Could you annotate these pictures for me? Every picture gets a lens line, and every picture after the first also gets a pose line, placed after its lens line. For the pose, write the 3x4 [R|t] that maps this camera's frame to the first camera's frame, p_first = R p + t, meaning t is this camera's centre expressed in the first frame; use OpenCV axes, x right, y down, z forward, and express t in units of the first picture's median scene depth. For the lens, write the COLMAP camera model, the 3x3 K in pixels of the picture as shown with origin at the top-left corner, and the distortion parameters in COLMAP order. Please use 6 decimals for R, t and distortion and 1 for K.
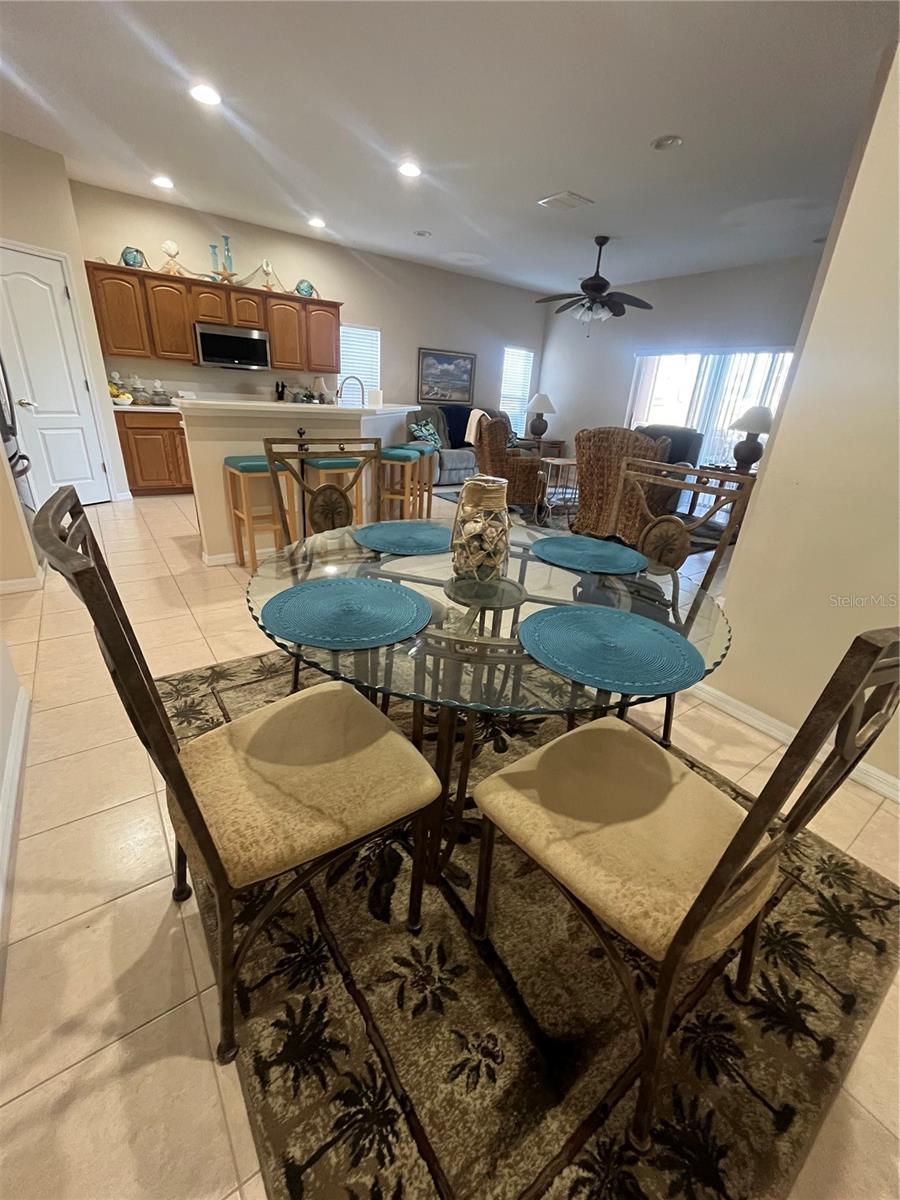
lens RADIAL K [[482.3, 0, 450.0], [0, 482.3, 600.0], [0, 0, 1]] dist [-0.002751, -0.000207]
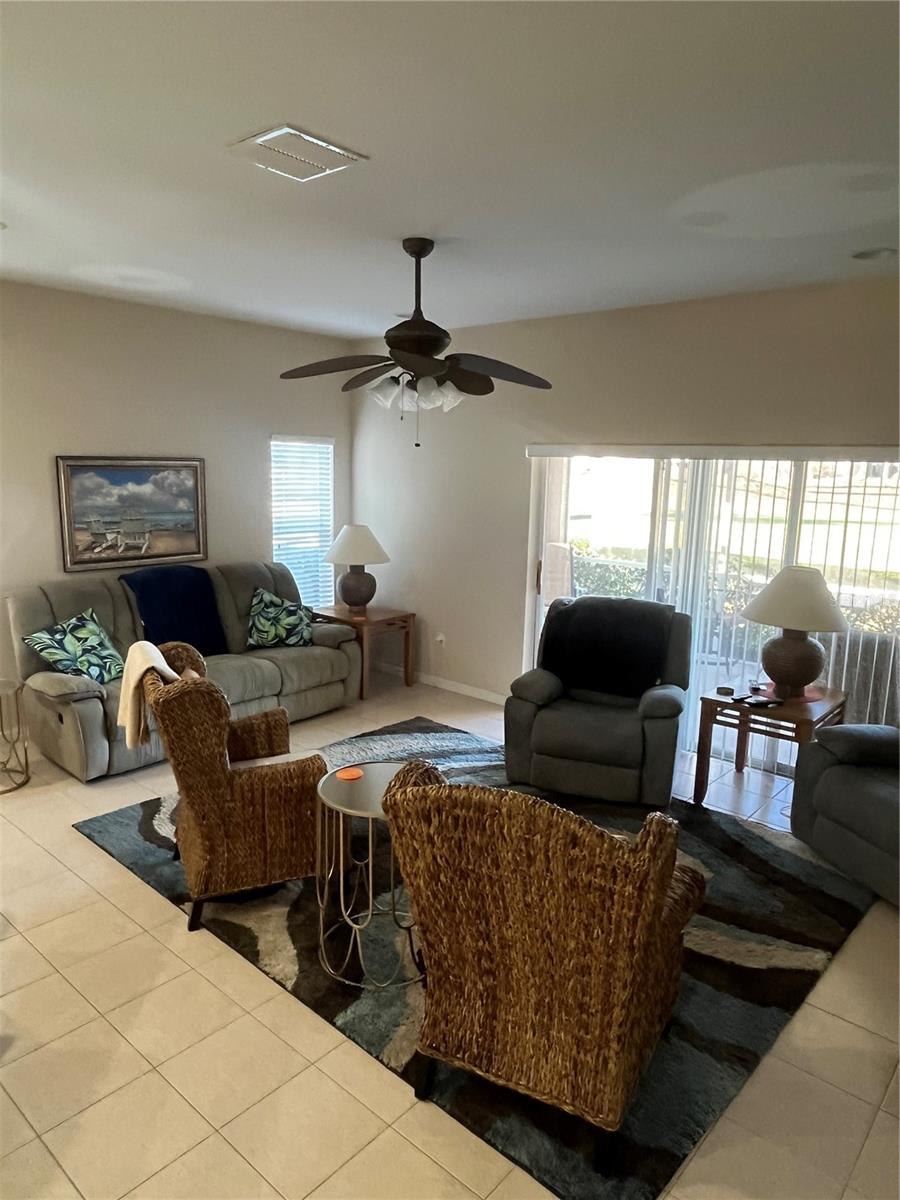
lens RADIAL K [[788.7, 0, 446.2], [0, 788.7, 606.7], [0, 0, 1]] dist [0.000028, 0.000109]
pose [[0.973402, -0.078895, 0.215091, 0.150508], [0.122444, 0.972655, -0.197355, -0.267190], [-0.193639, 0.218442, 0.956445, 0.358499]]
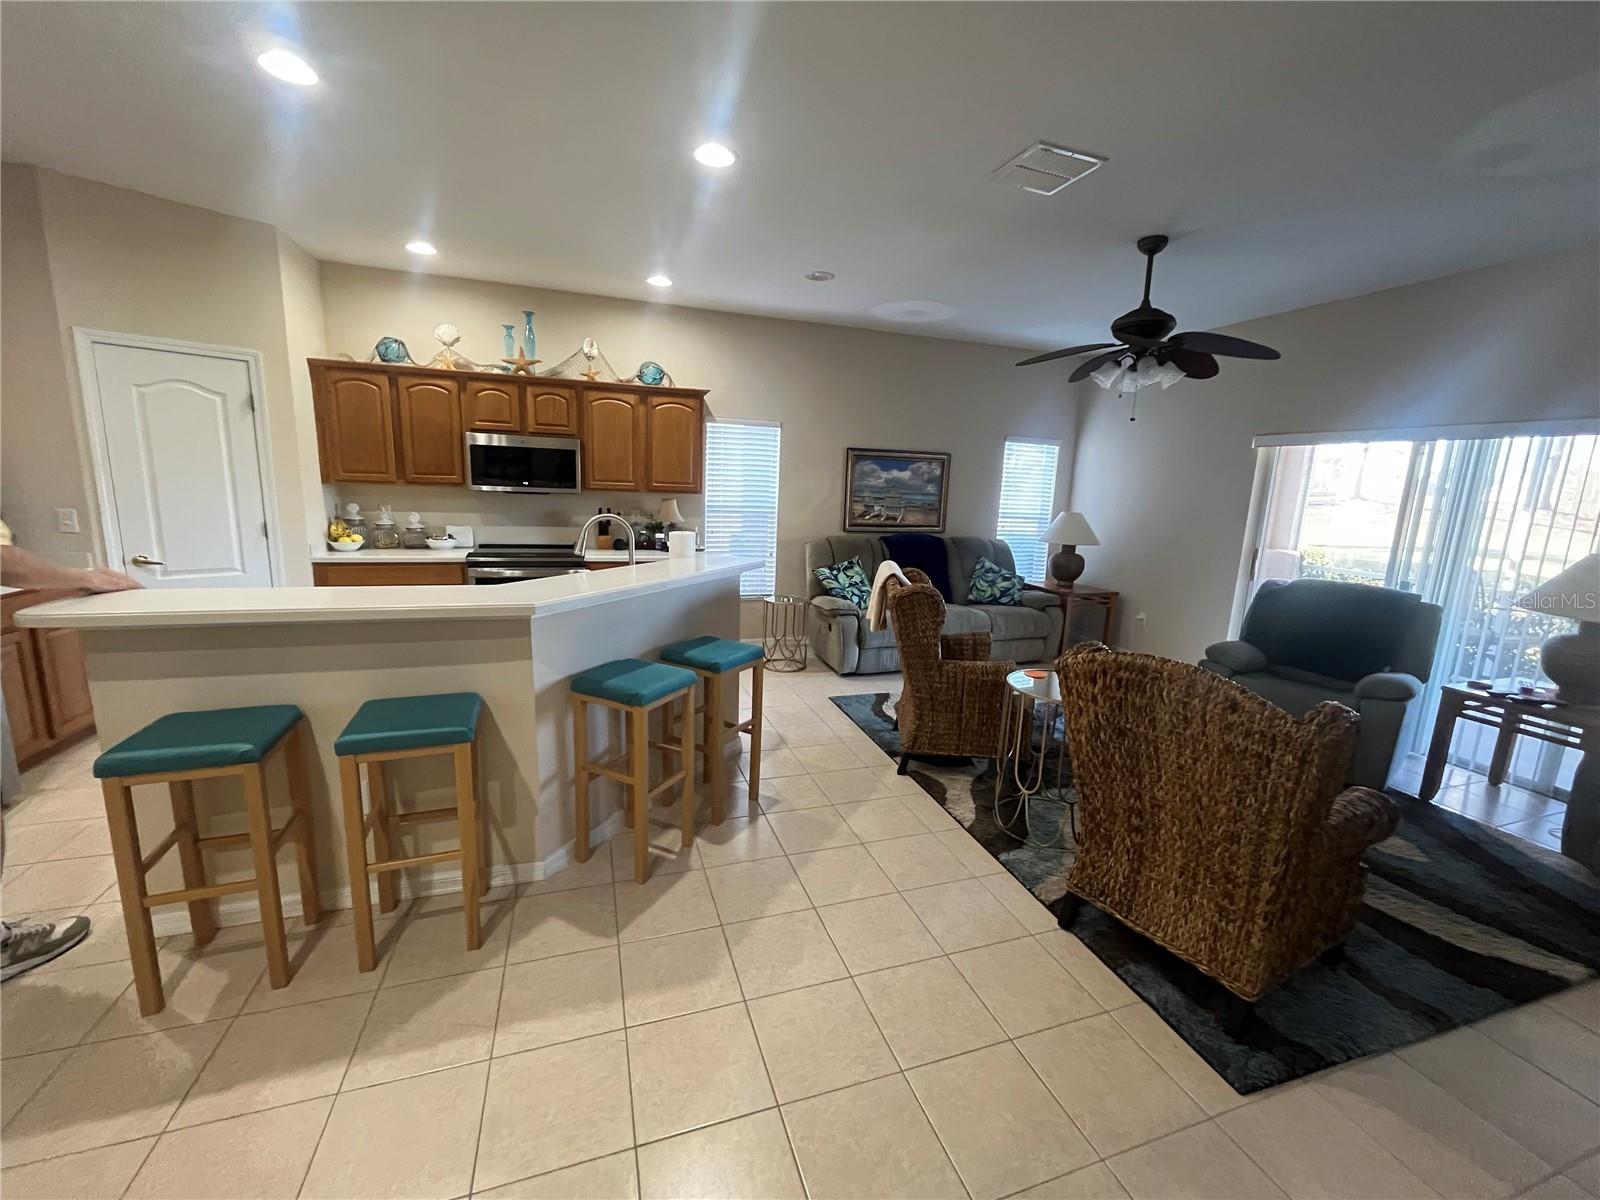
lens RADIAL K [[643.1, 0, 800.0], [0, 643.1, 600.0], [0, 0, 1]] dist [-0.002751, -0.000207]
pose [[0.956257, 0.030197, -0.290967, 0.159638], [-0.097512, 0.970674, -0.219734, -0.192201], [0.275799, 0.238494, 0.931158, 0.342349]]
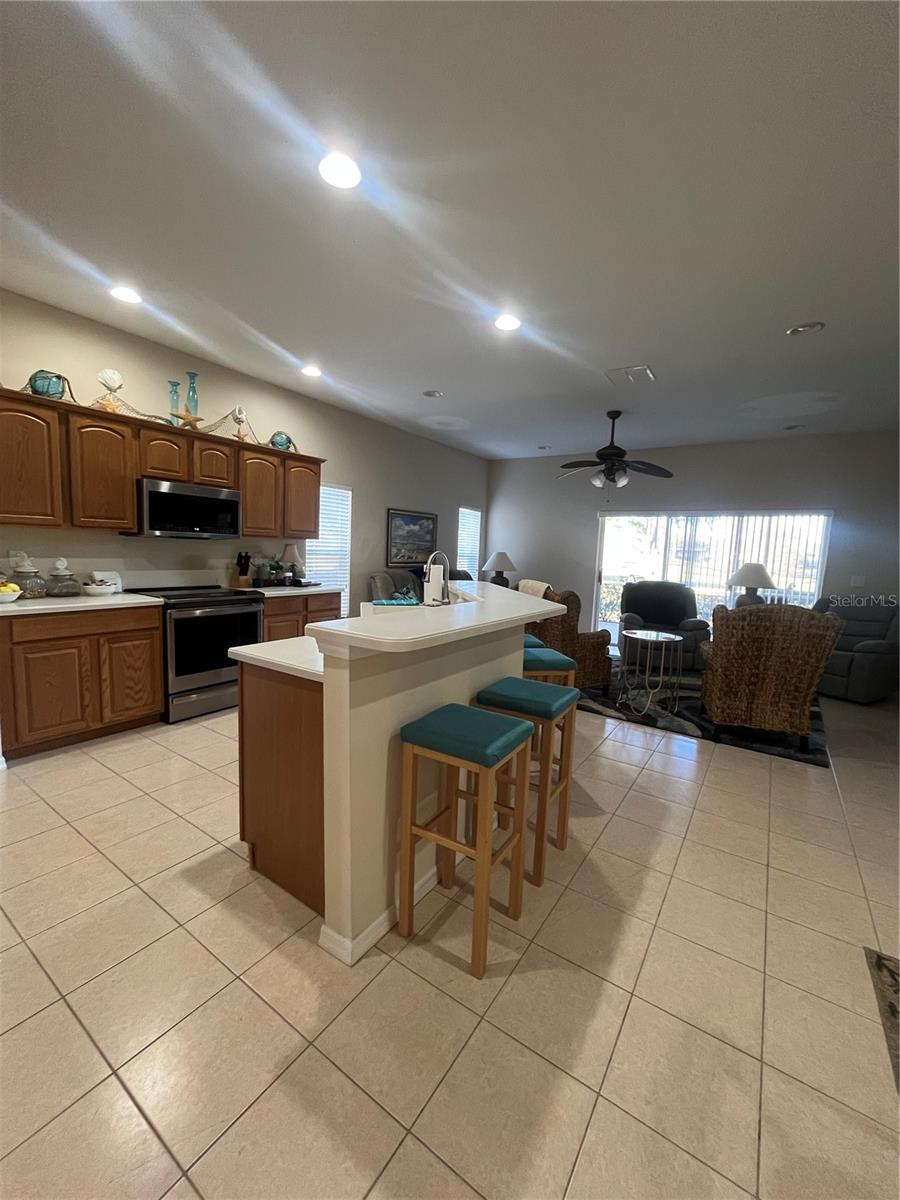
lens RADIAL K [[482.3, 0, 450.0], [0, 482.3, 600.0], [0, 0, 1]] dist [-0.002751, -0.000207]
pose [[0.938351, -0.059430, 0.340537, -0.344529], [0.150859, 0.956755, -0.248720, -0.171505], [-0.311030, 0.284760, 0.906737, 0.290561]]
